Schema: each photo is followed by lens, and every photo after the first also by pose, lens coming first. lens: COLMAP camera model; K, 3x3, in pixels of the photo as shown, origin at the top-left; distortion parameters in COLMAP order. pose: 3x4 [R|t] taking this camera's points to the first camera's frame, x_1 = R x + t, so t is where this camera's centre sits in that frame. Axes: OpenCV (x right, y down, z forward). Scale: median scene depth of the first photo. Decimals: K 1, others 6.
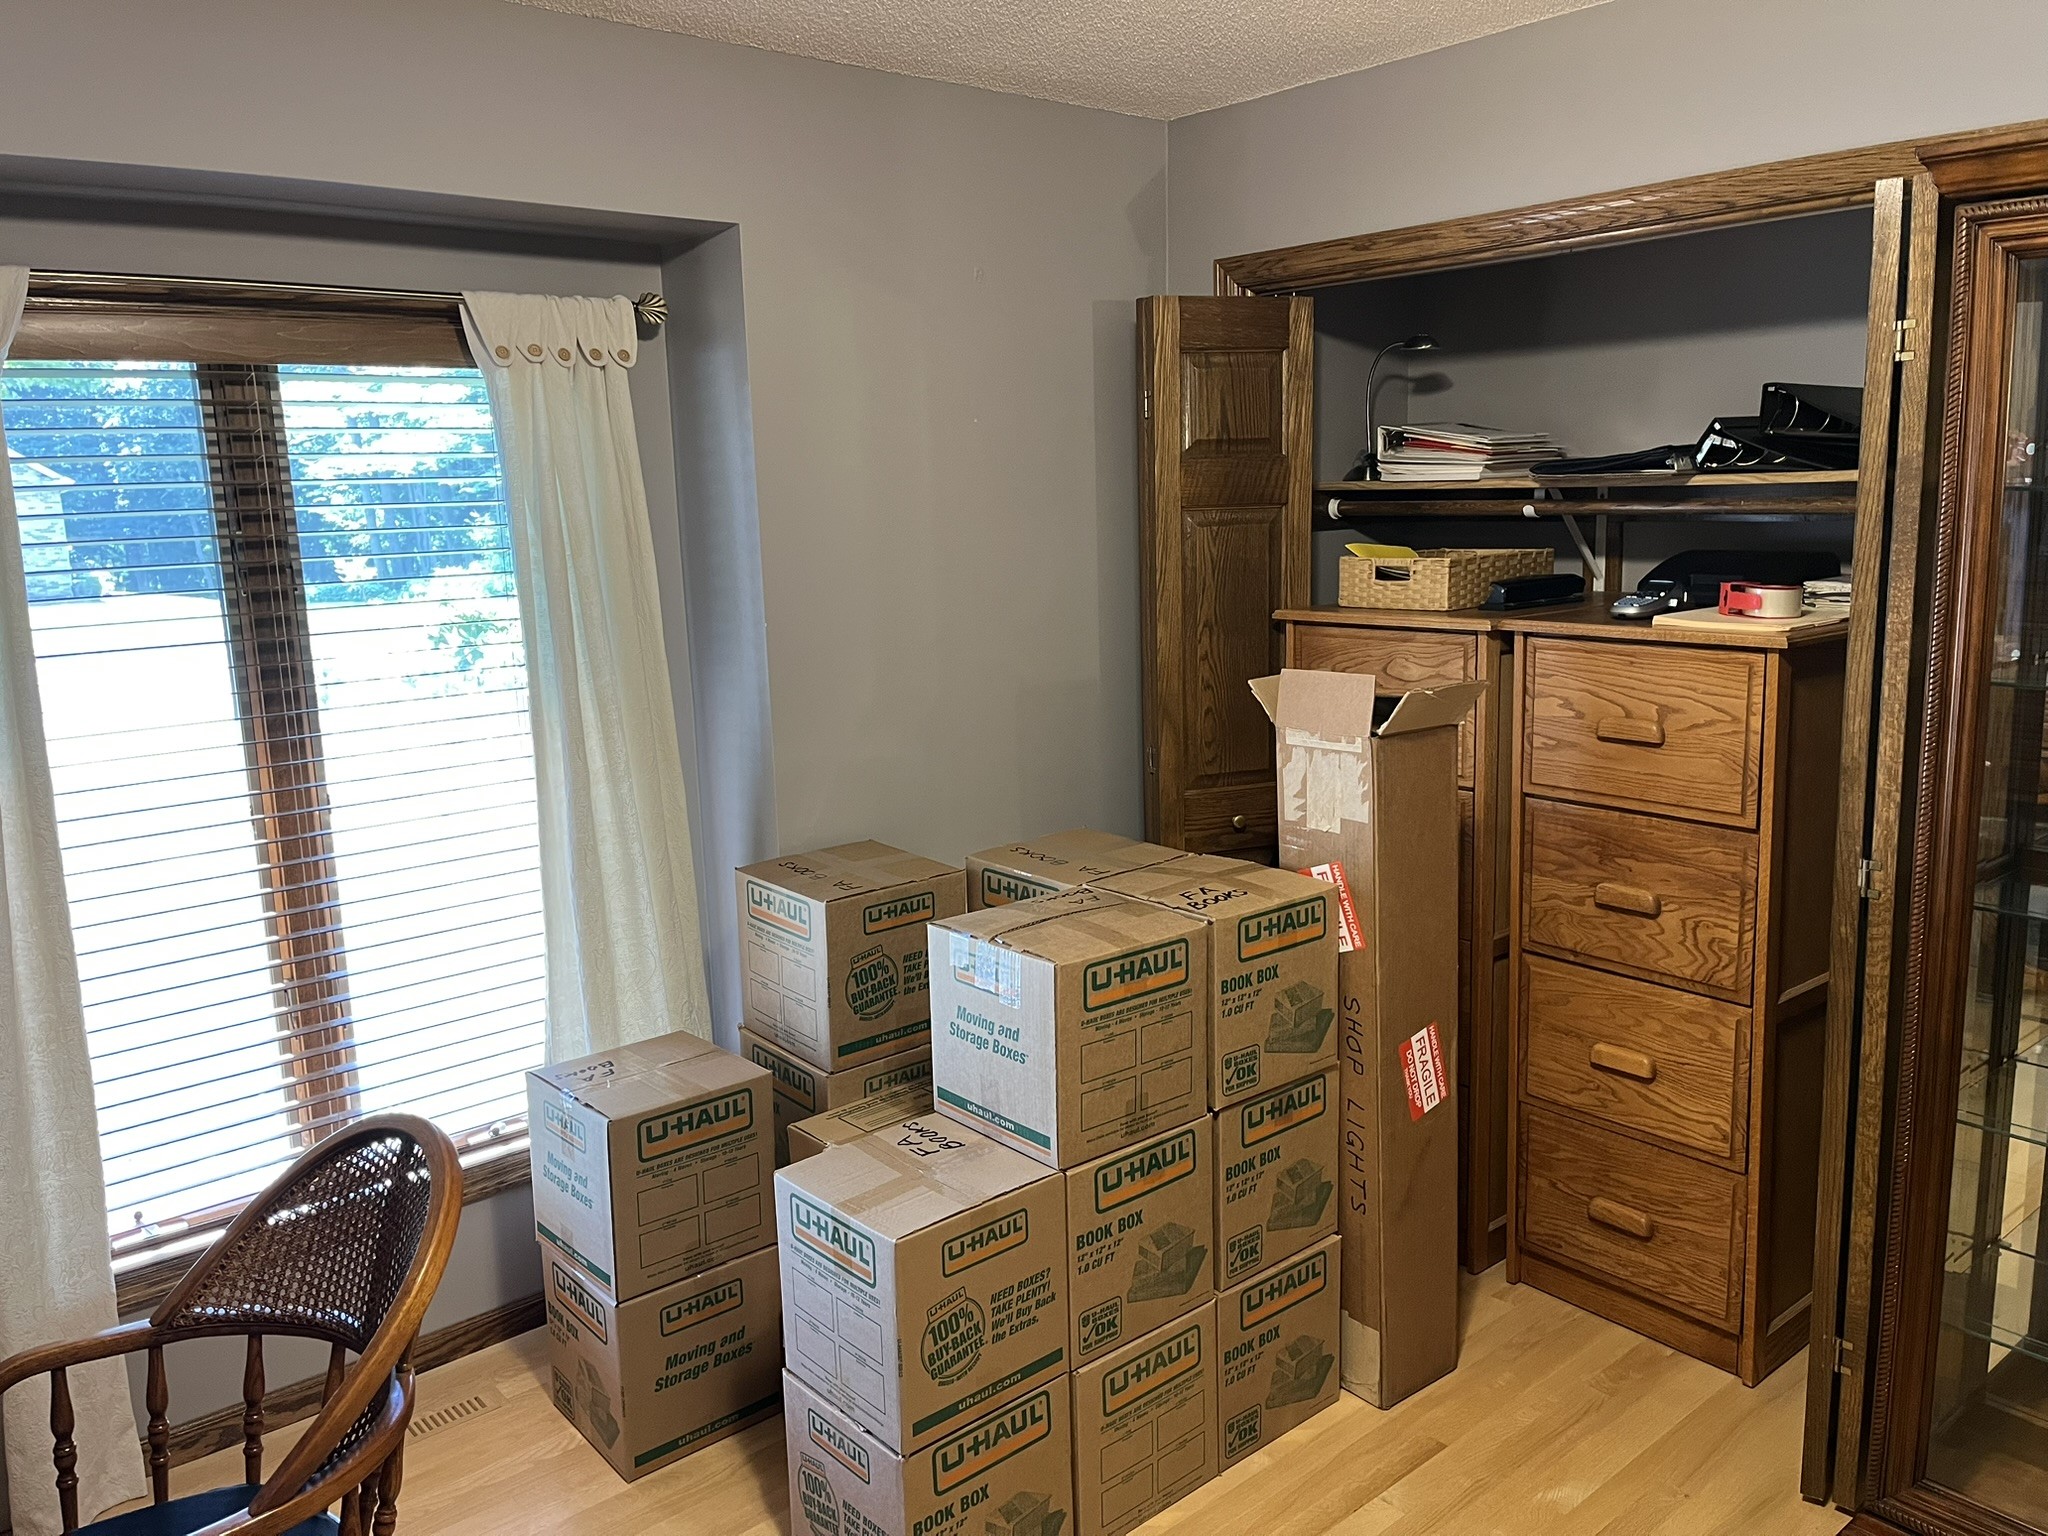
lens RADIAL K [[1554.4, 0, 1024.6], [0, 1554.4, 762.2], [0, 0, 1]] dist [0.064120, -0.084621]
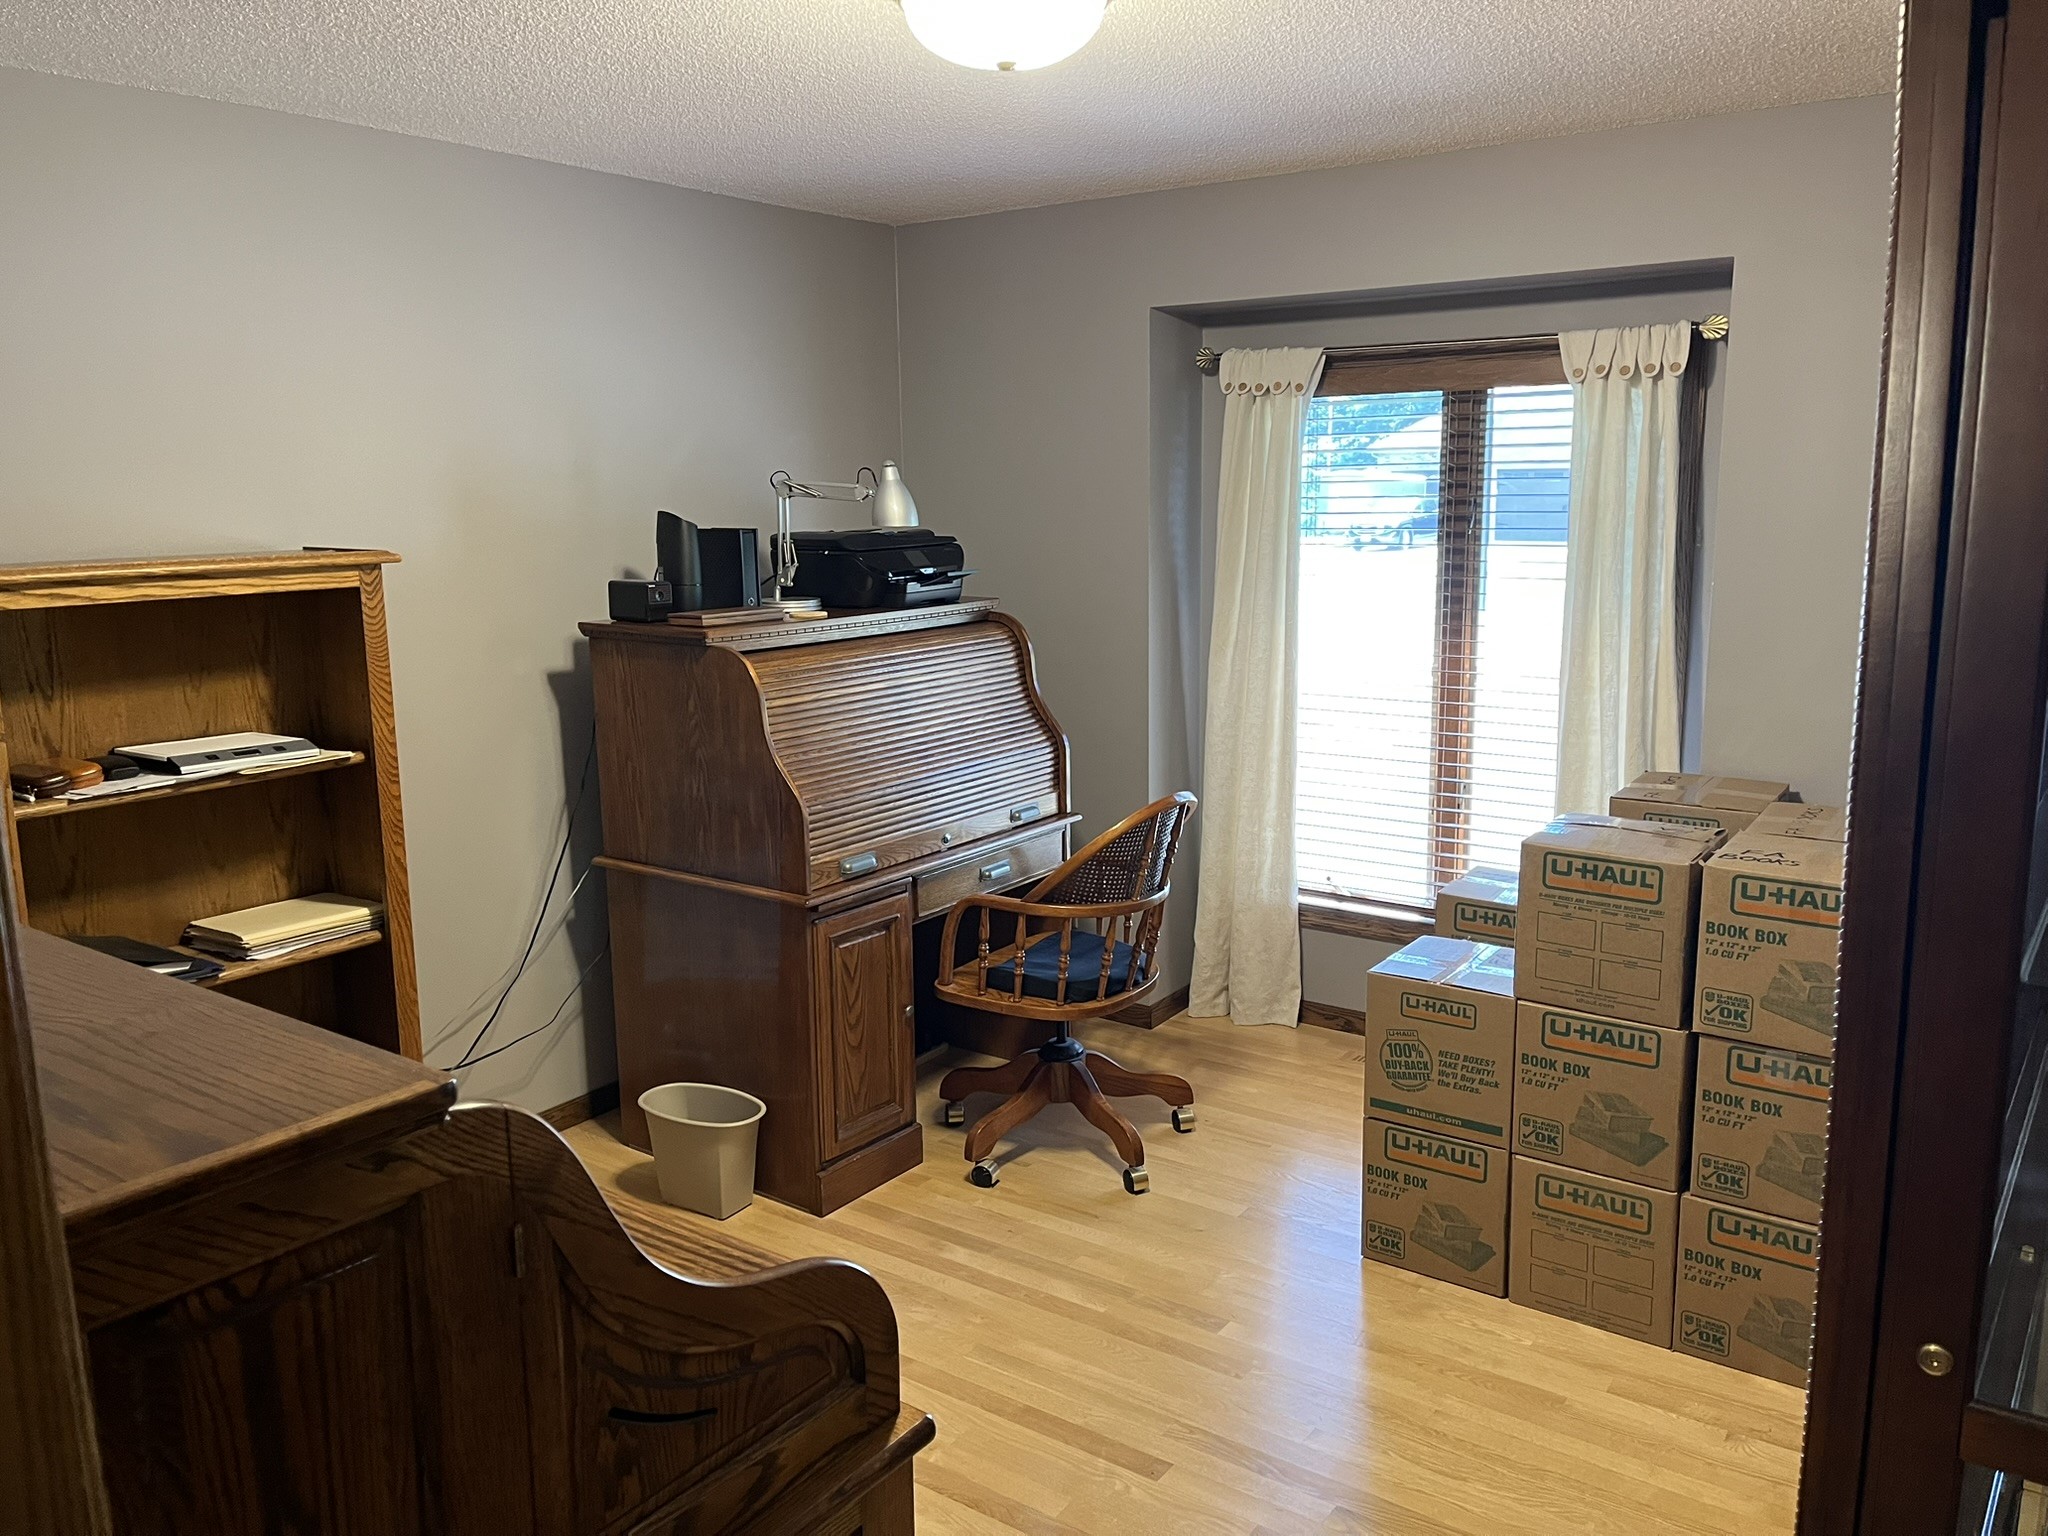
lens RADIAL K [[1554.4, 0, 1027.1], [0, 1554.4, 765.2], [0, 0, 1]] dist [0.064120, -0.084621]
pose [[0.221532, 0.200440, -0.954331, 1.078710], [-0.153670, 0.973595, 0.168814, -0.085866], [0.962969, 0.109255, 0.246484, 0.229689]]
